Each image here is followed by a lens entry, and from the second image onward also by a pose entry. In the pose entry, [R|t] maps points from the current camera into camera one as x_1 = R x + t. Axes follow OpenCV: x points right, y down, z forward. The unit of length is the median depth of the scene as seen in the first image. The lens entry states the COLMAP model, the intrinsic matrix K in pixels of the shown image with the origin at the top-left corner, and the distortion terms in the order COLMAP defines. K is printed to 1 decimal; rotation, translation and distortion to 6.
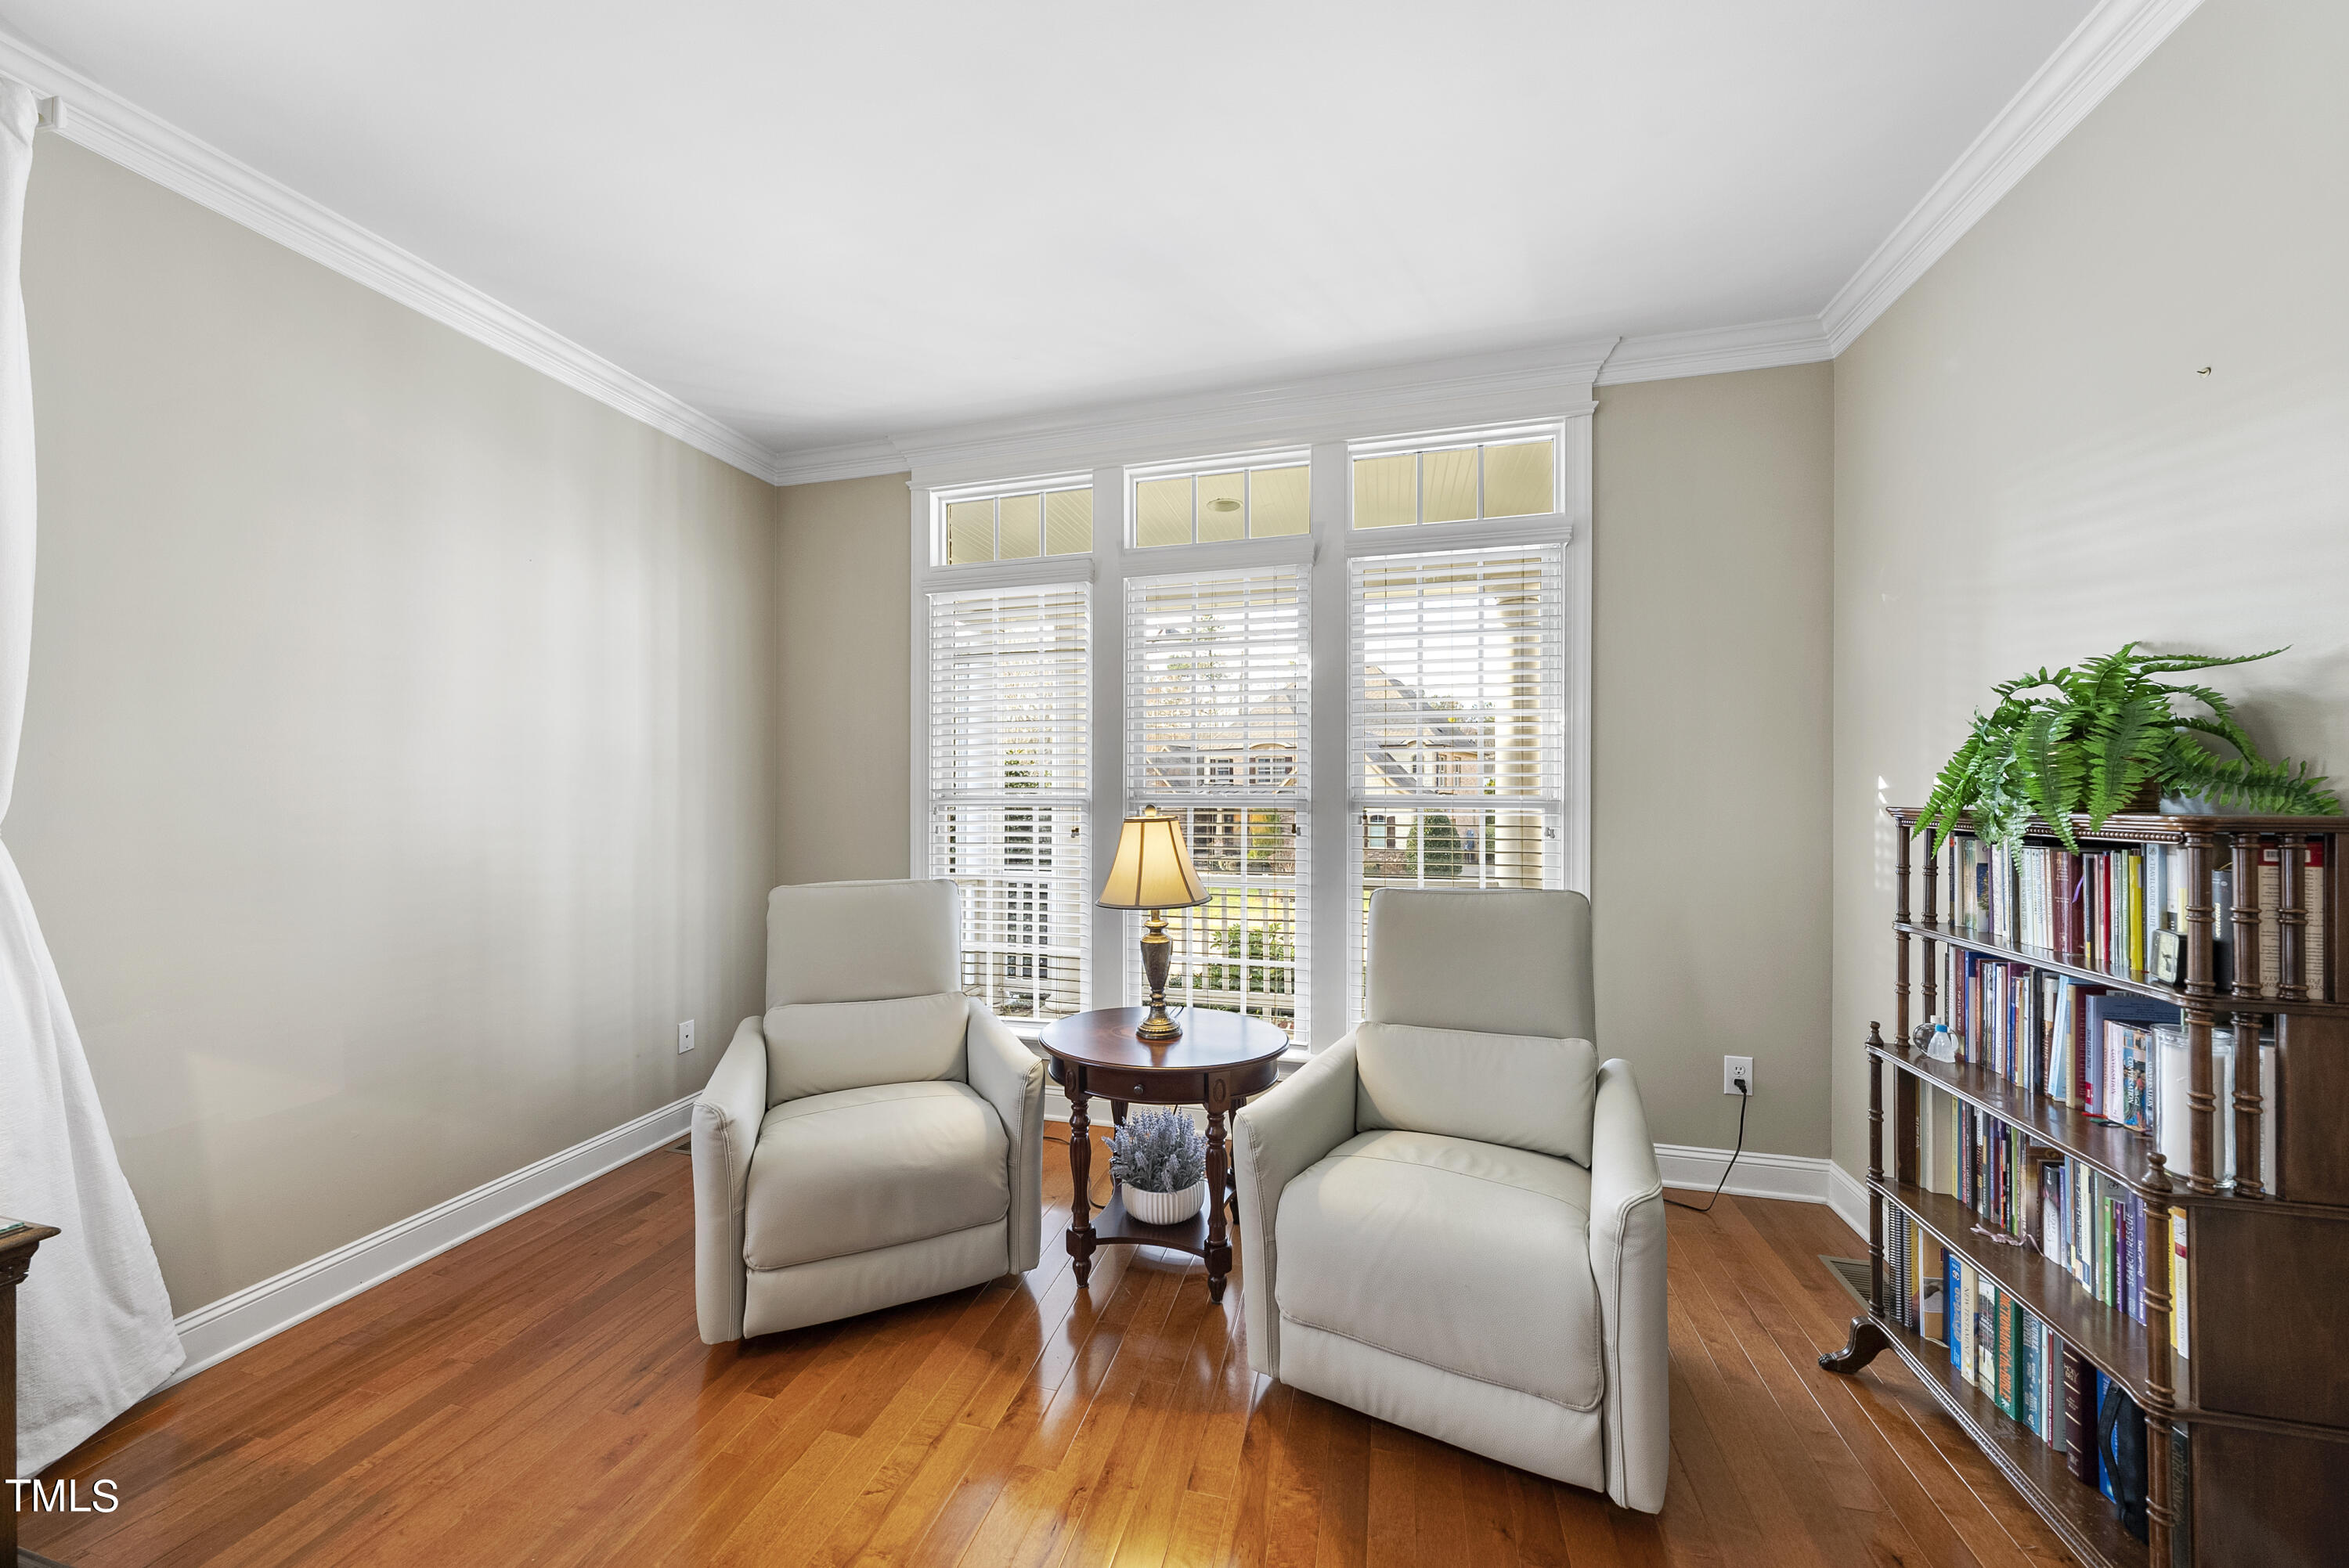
lens RADIAL K [[807.8, 0, 1178.4], [0, 807.8, 781.9], [0, 0, 1]] dist [-0.006425, 0.001880]
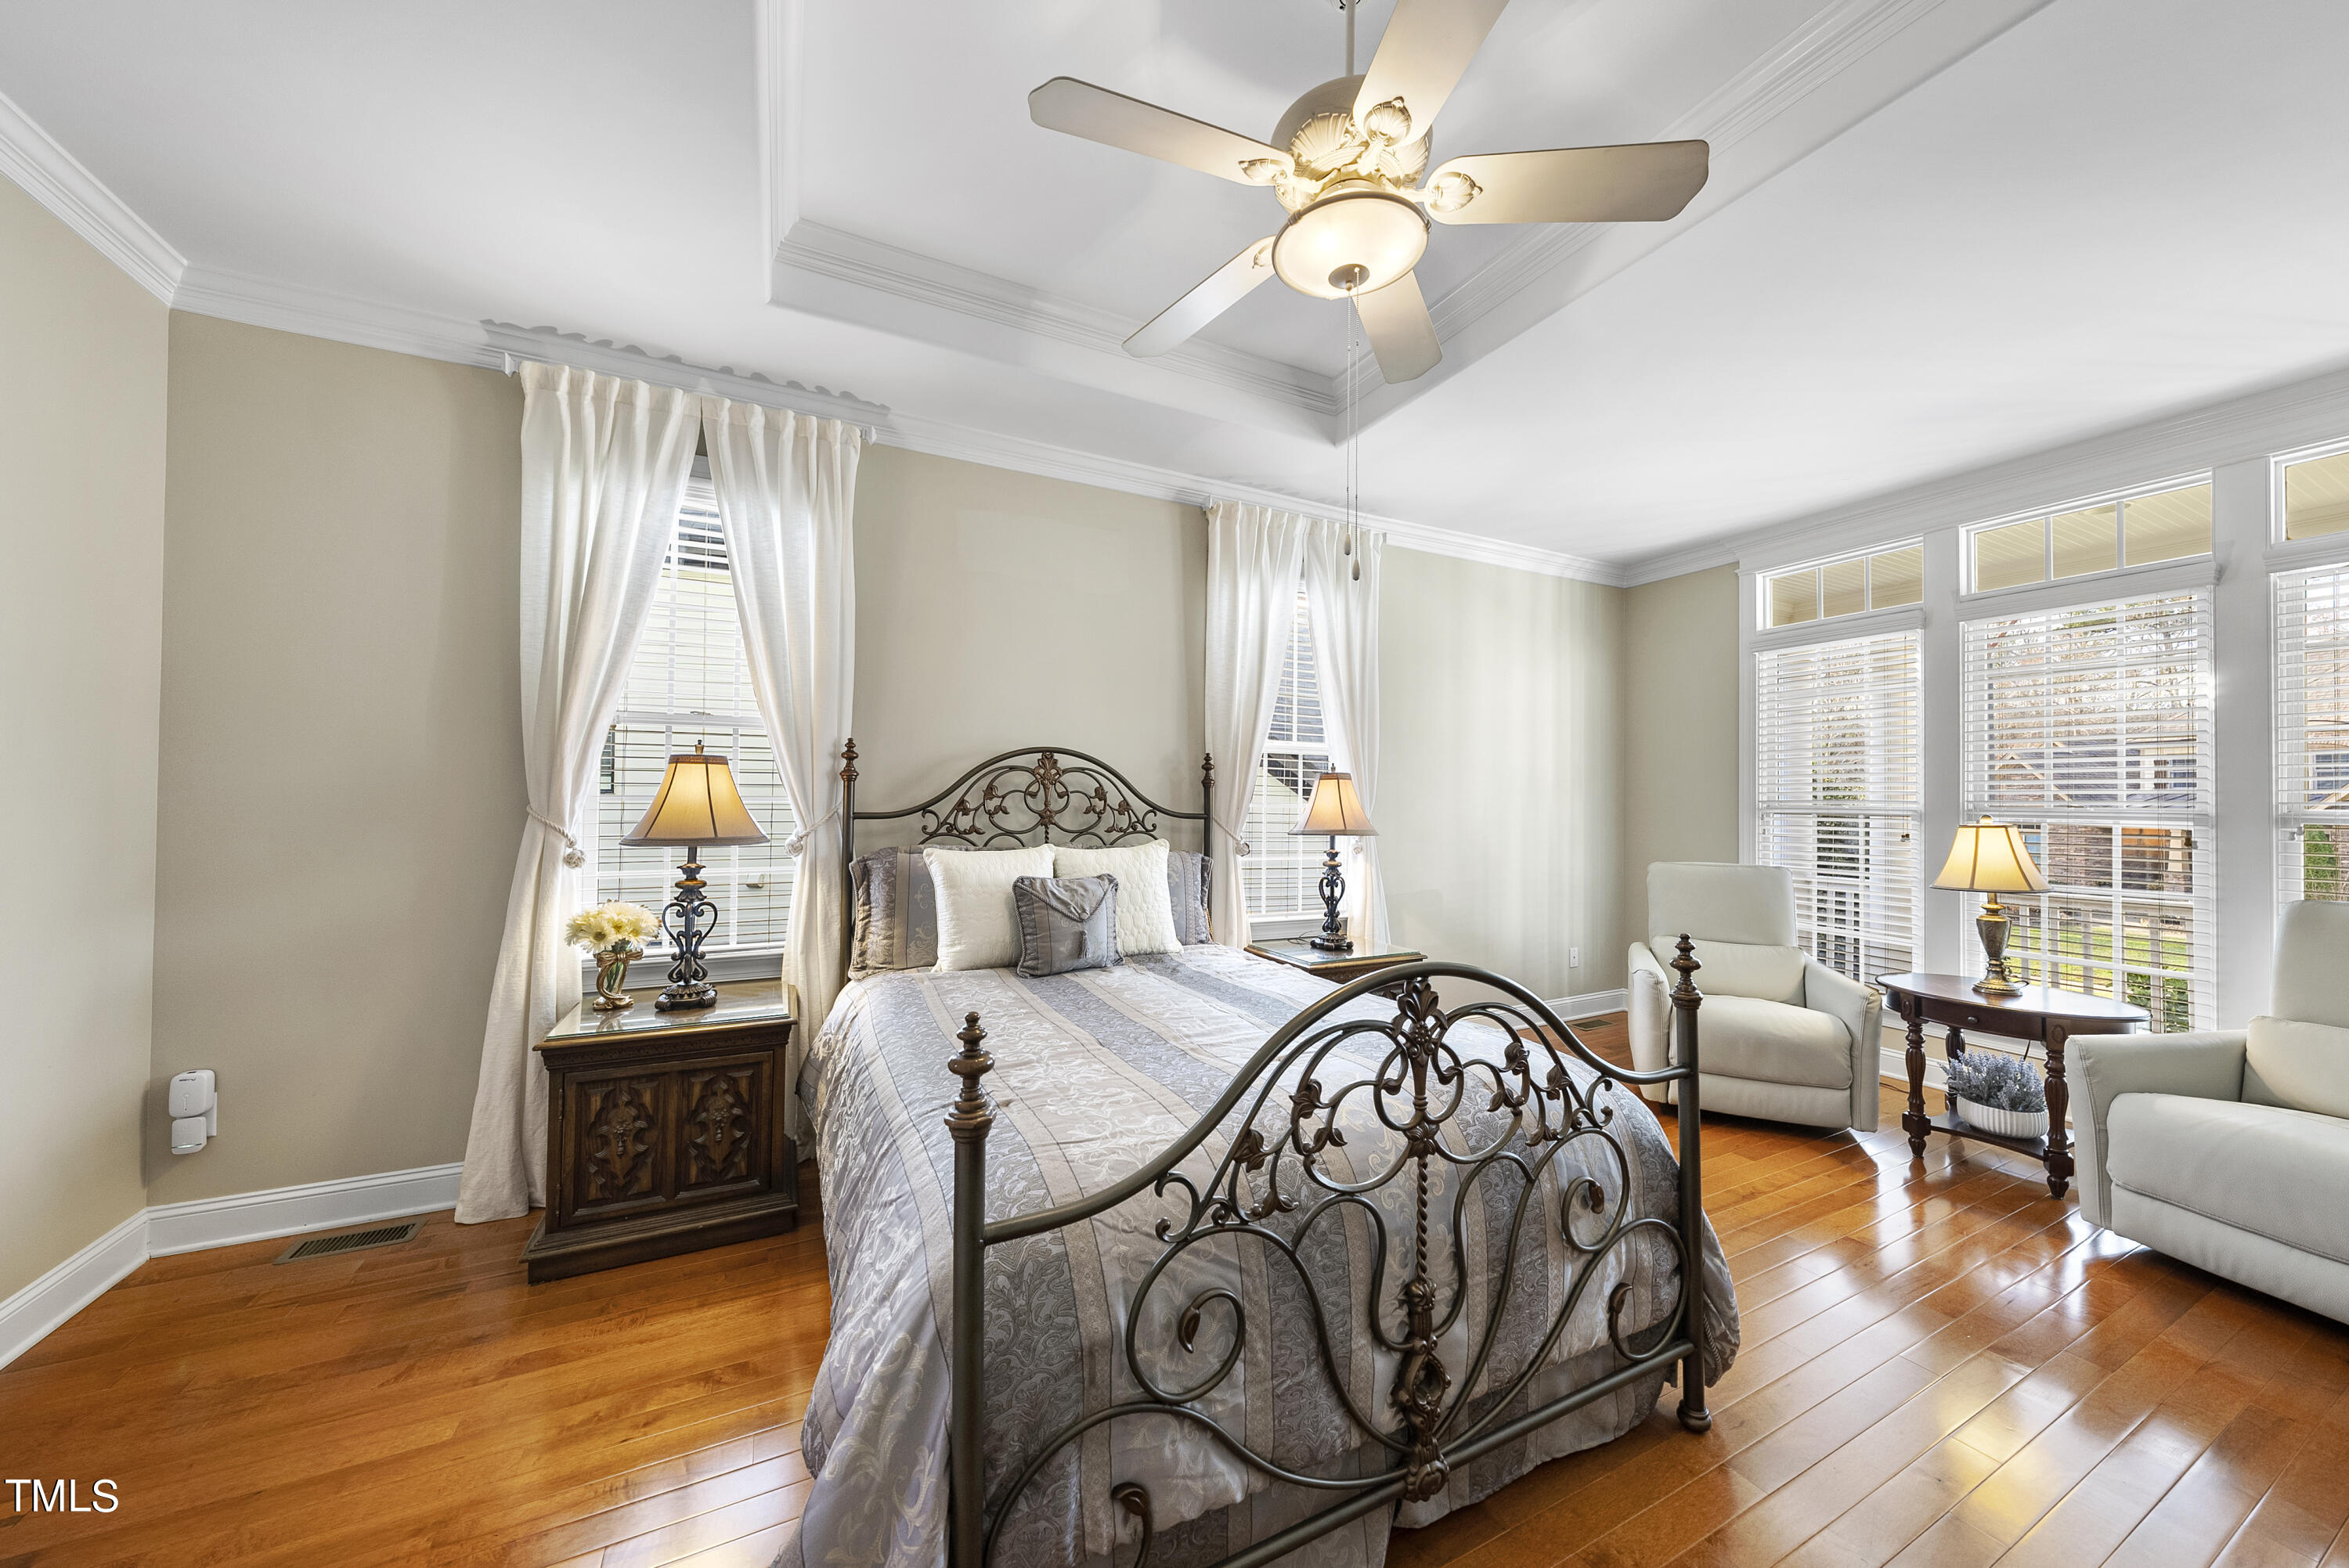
lens RADIAL K [[807.8, 0, 1178.4], [0, 807.8, 781.9], [0, 0, 1]] dist [-0.006425, 0.001880]
pose [[0.657596, -0.006882, -0.753339, 0.087871], [-0.001449, 0.999945, -0.010400, -0.008912], [0.753369, 0.007930, 0.657550, -0.846156]]
